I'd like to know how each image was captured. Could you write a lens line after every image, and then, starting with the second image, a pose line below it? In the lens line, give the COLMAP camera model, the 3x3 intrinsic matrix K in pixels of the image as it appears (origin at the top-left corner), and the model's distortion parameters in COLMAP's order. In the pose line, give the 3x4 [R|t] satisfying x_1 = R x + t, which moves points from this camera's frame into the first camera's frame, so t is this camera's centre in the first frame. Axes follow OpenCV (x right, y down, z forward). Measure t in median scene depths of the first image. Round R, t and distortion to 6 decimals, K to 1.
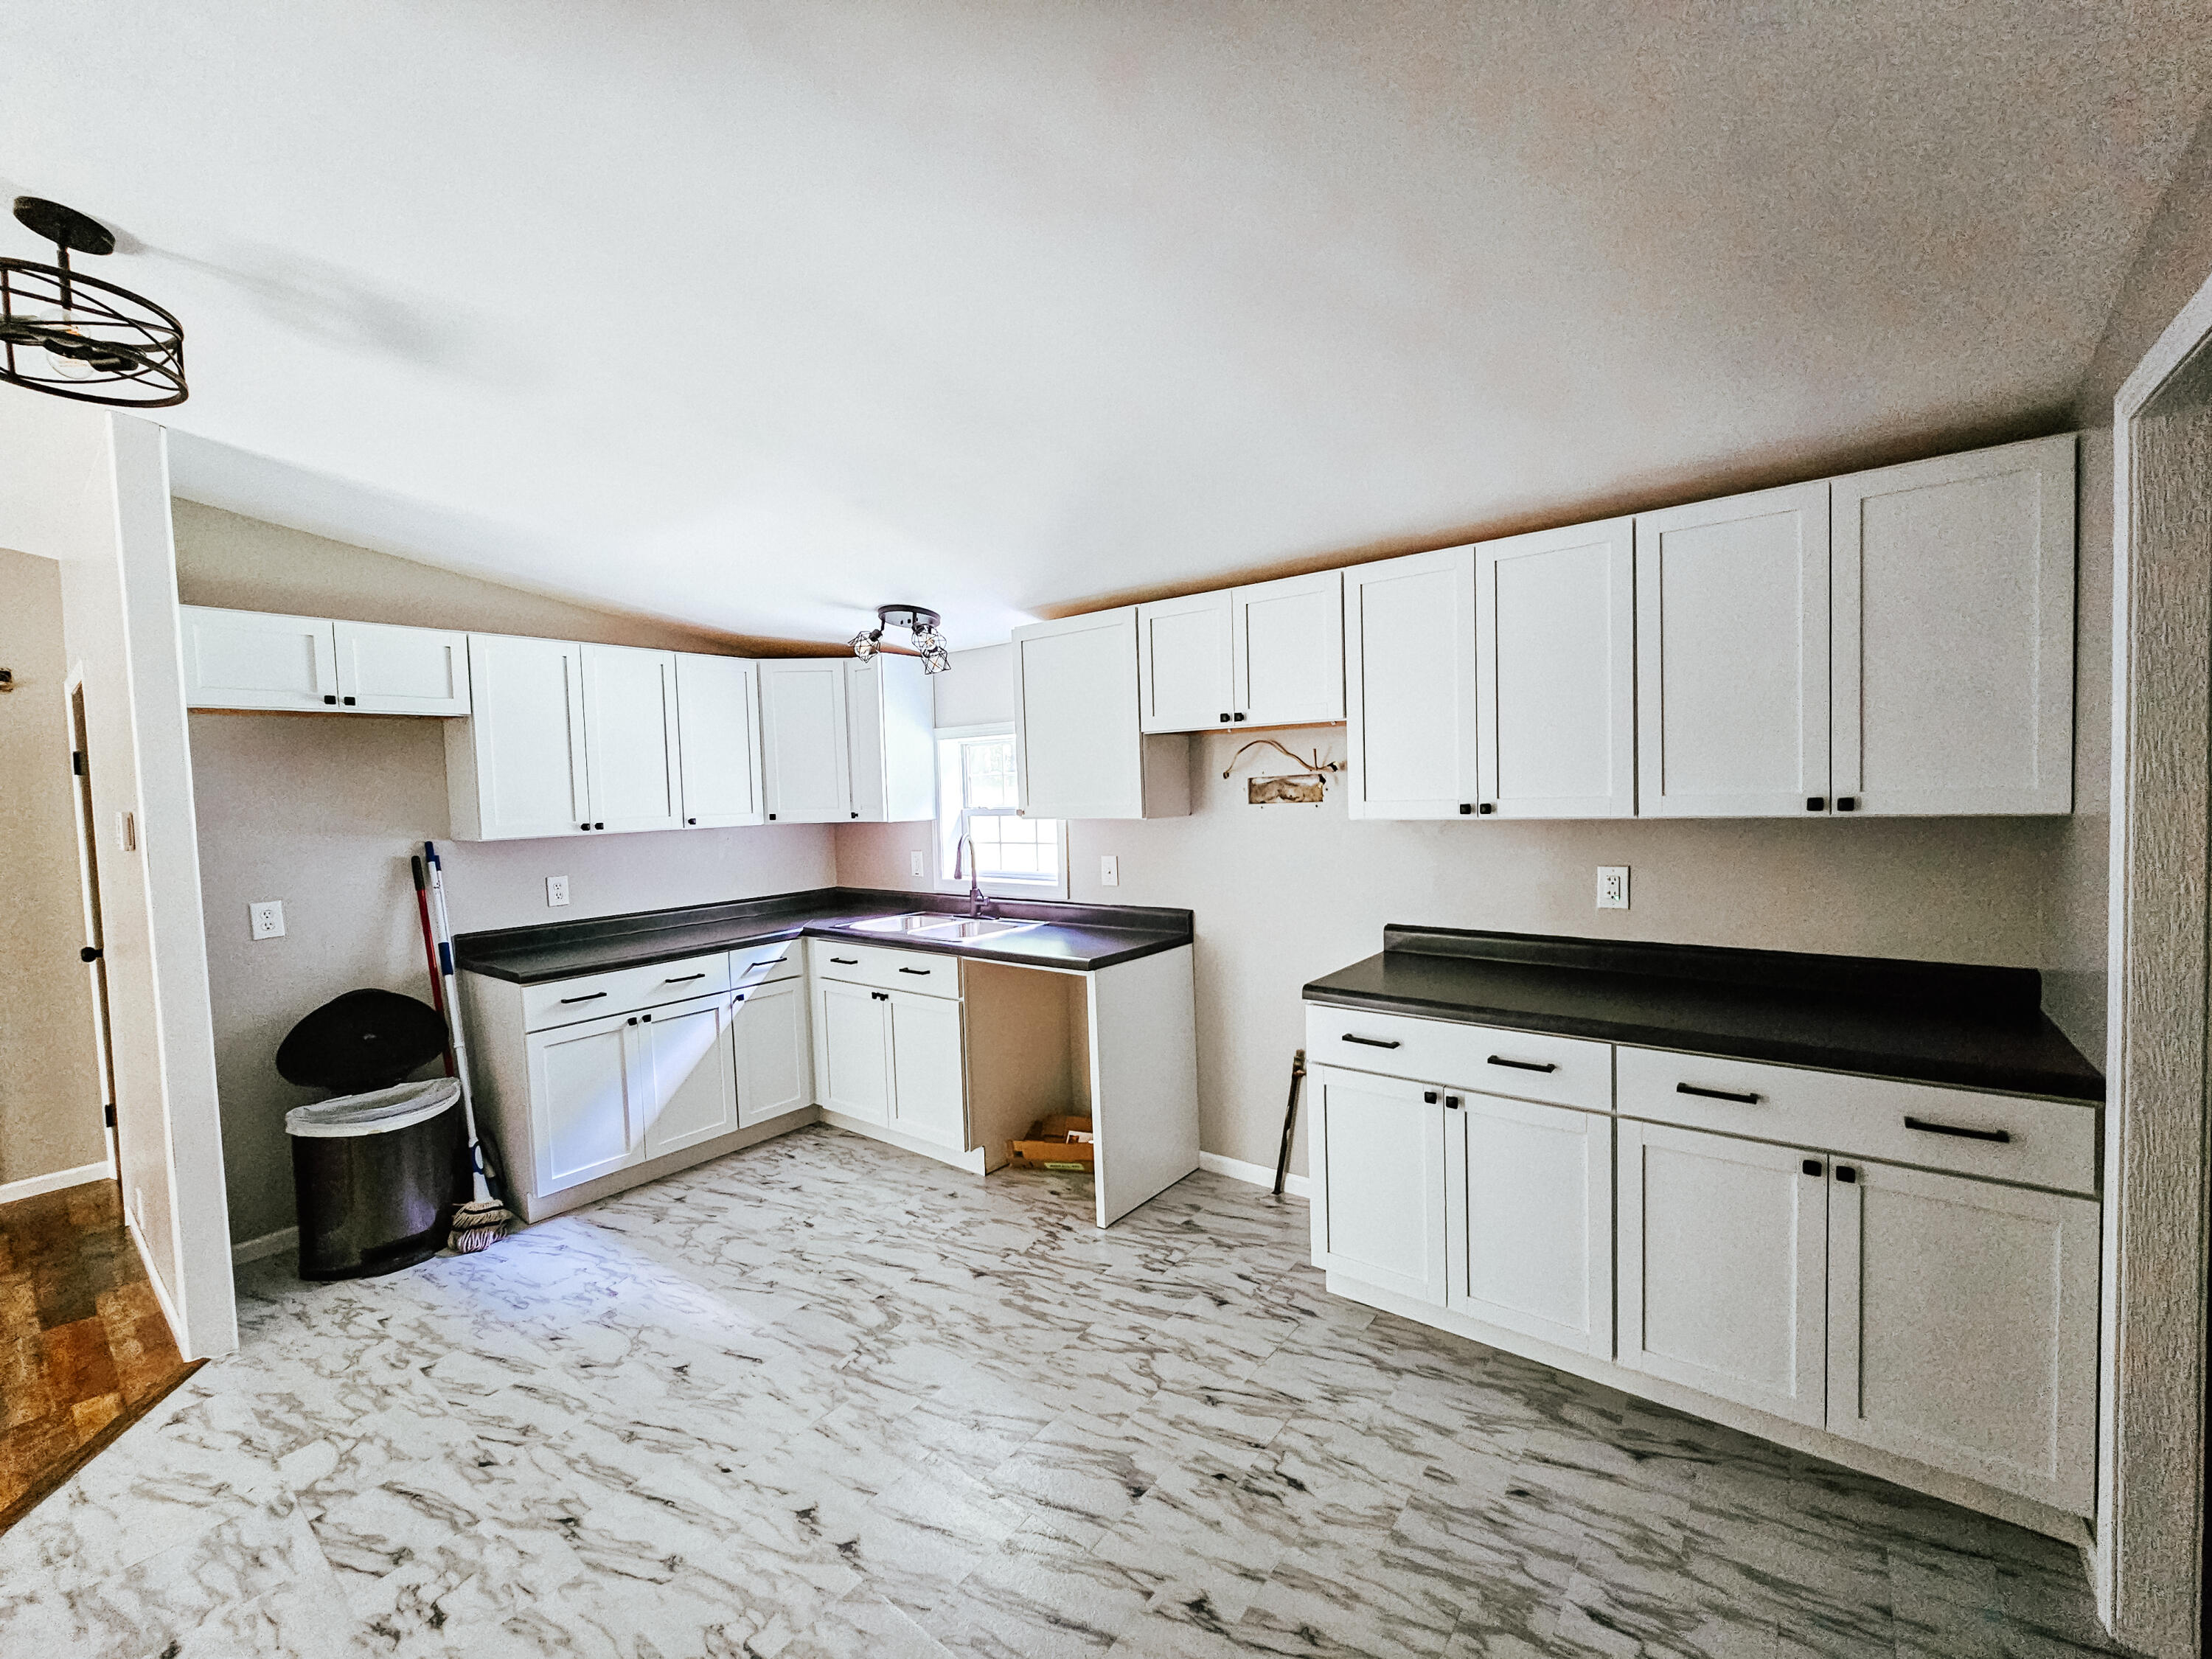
lens RADIAL K [[906.3, 0, 1100.9], [0, 906.3, 831.1], [0, 0, 1]] dist [-0.000041, -0.000182]
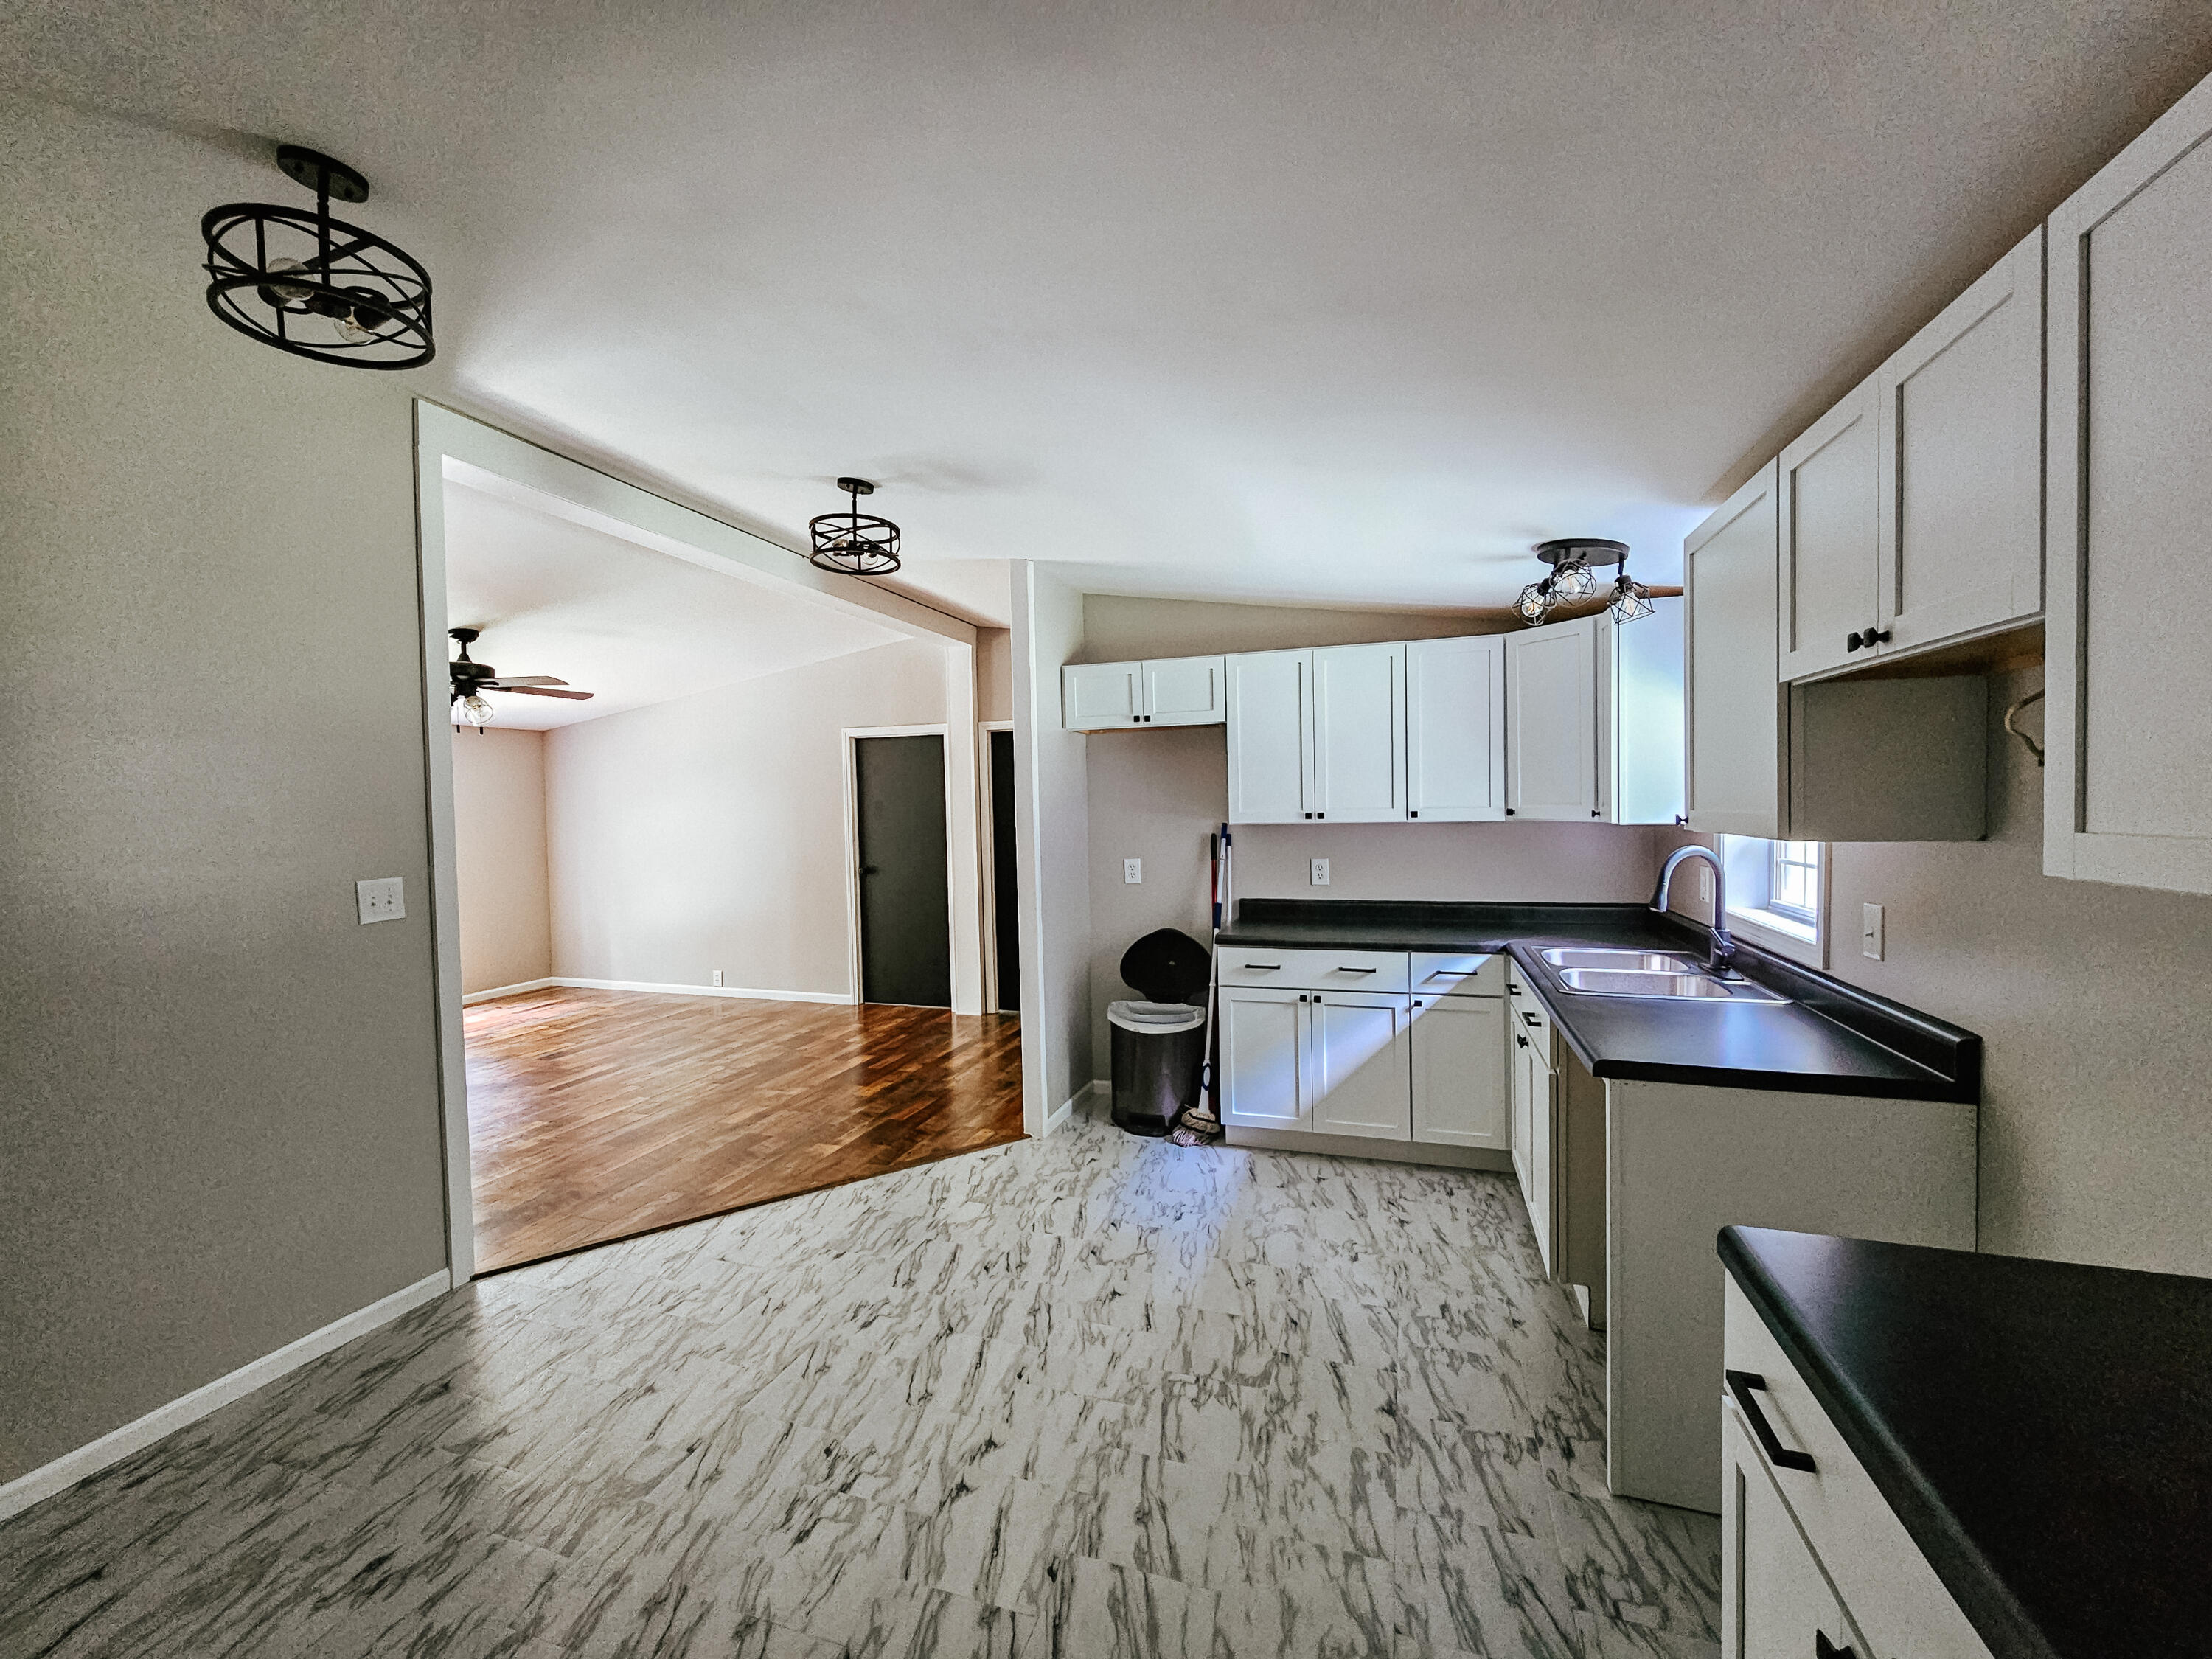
lens RADIAL K [[906.3, 0, 1100.9], [0, 906.3, 831.1], [0, 0, 1]] dist [-0.000041, -0.000182]
pose [[0.344070, 0.054516, -0.937360, 0.455906], [-0.036081, 0.998343, 0.044819, -0.031716], [0.938250, 0.018400, 0.345467, 0.462331]]
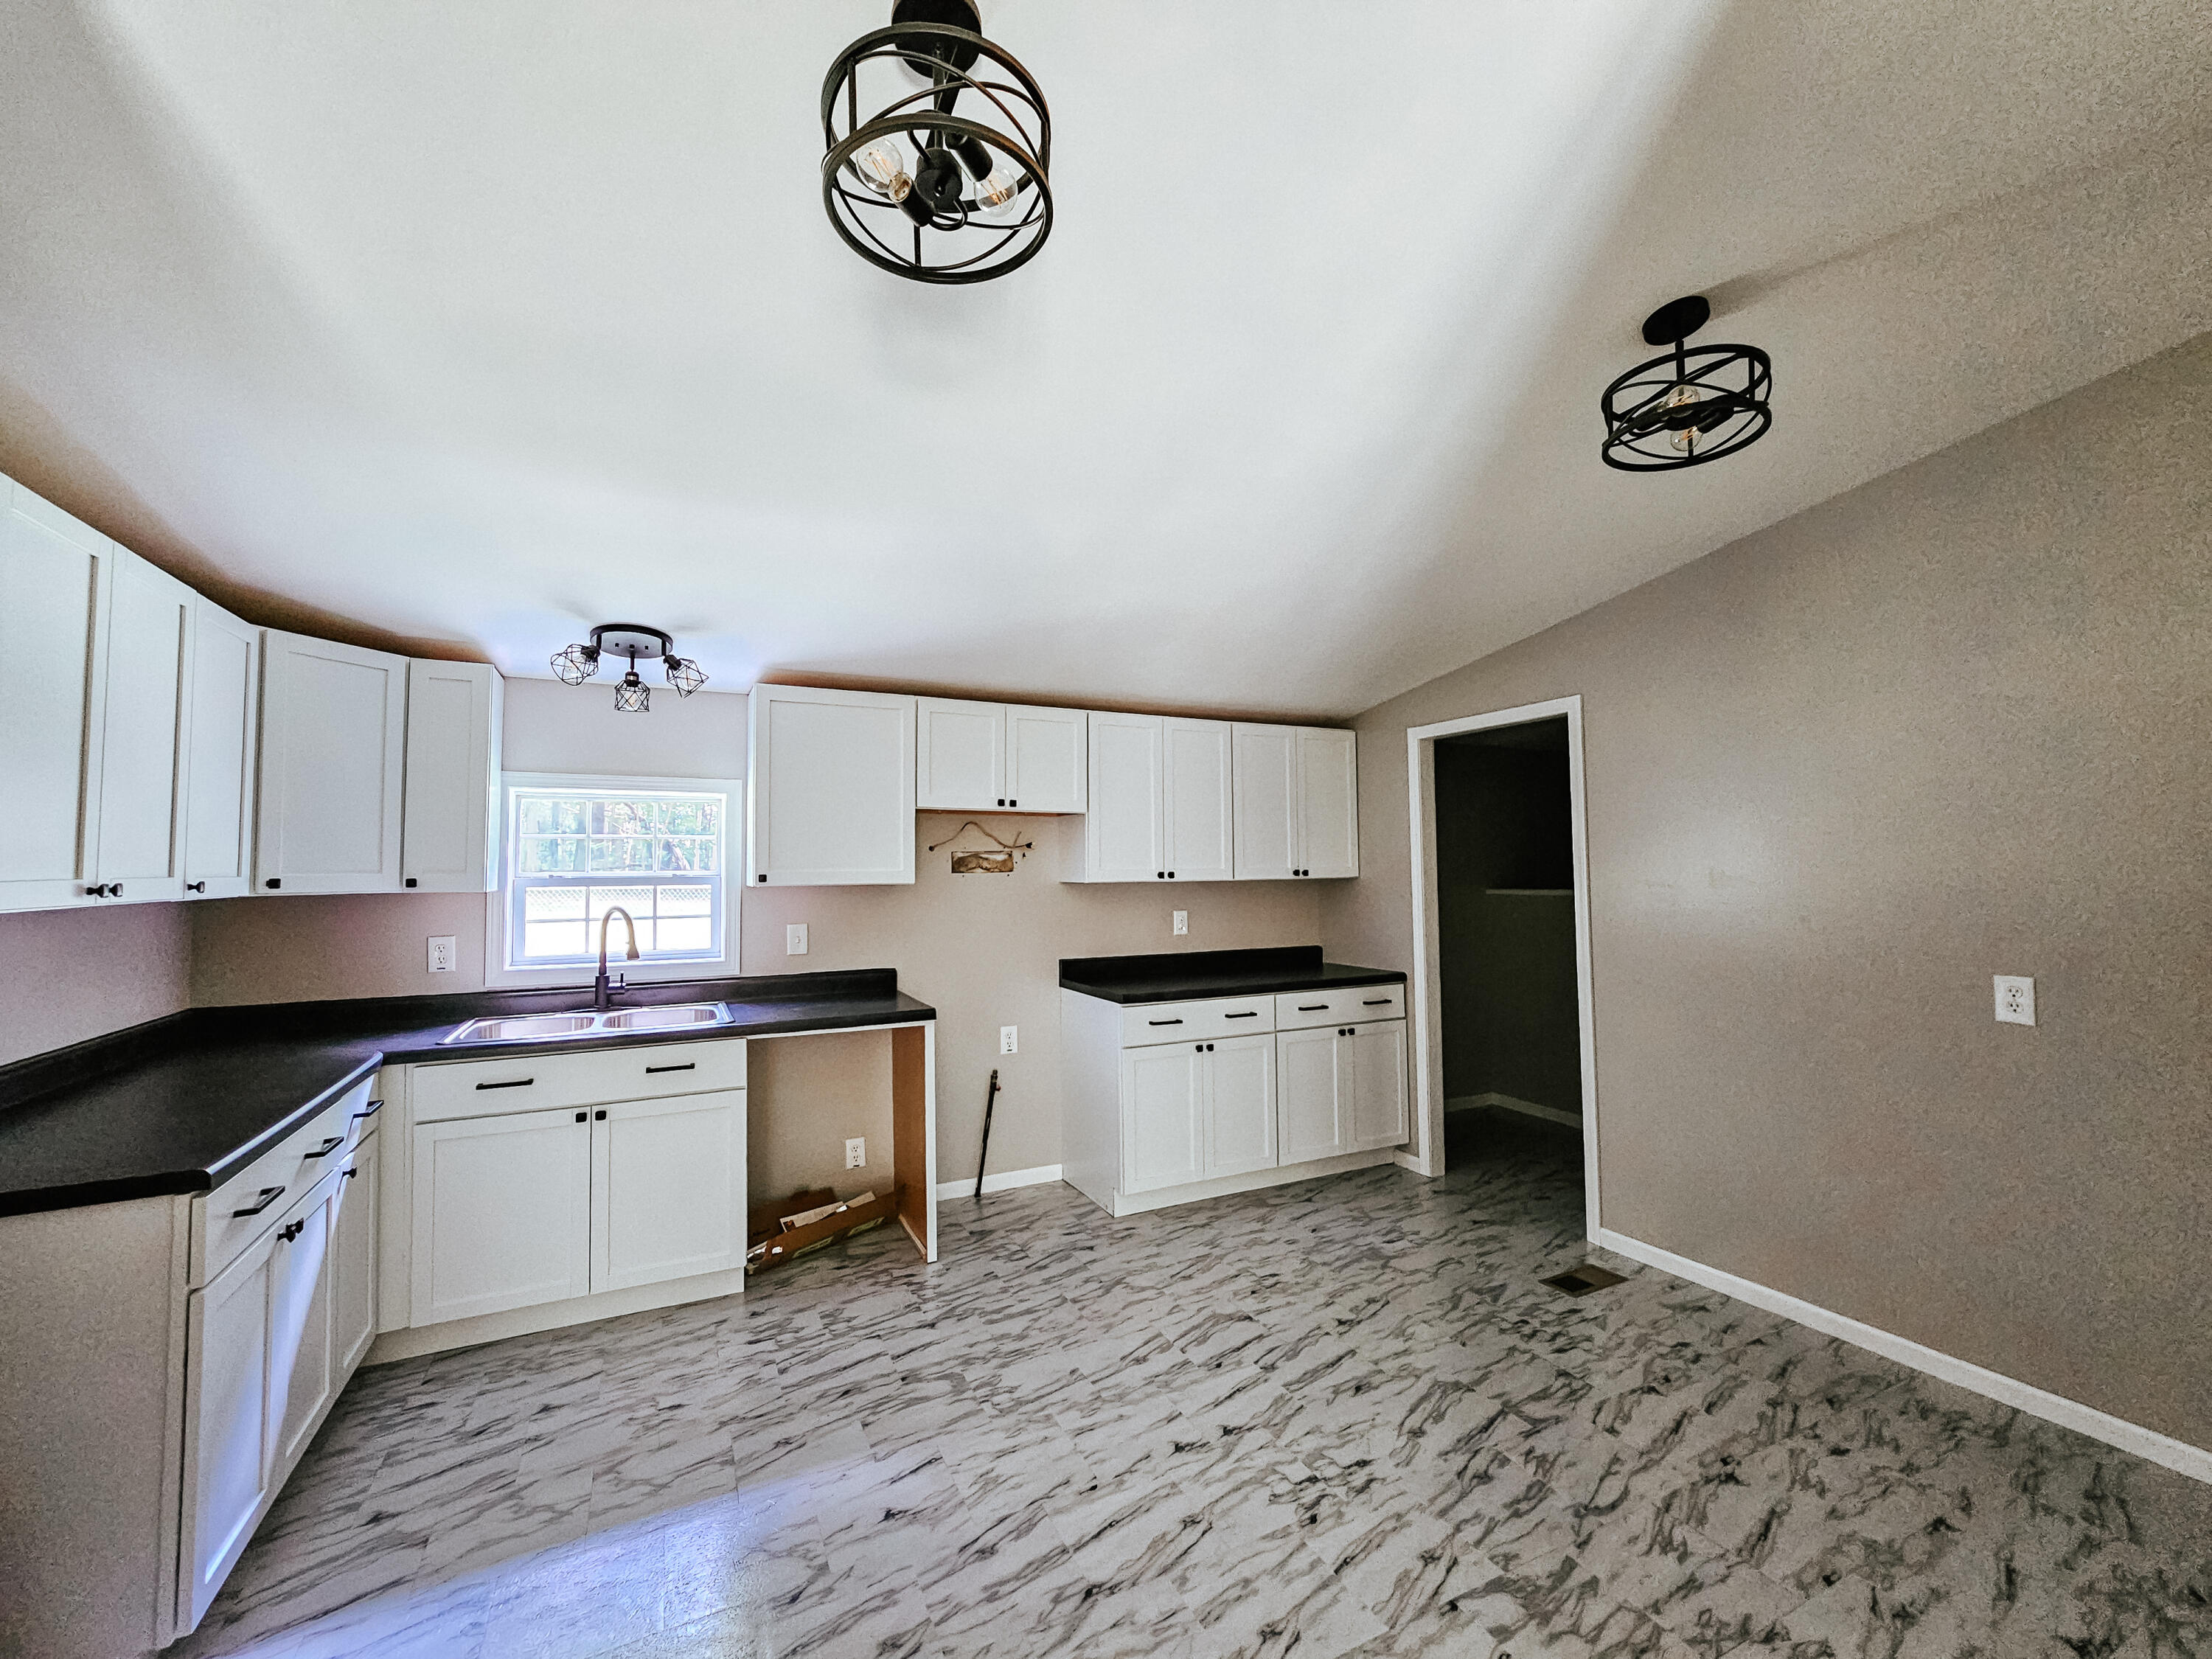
lens RADIAL K [[906.3, 0, 1100.9], [0, 906.3, 831.1], [0, 0, 1]] dist [-0.000041, -0.000182]
pose [[0.435105, 0.066220, 0.897941, -0.941418], [0.036482, 0.995176, -0.091068, 0.035658], [-0.899640, 0.072383, 0.430590, 0.332237]]
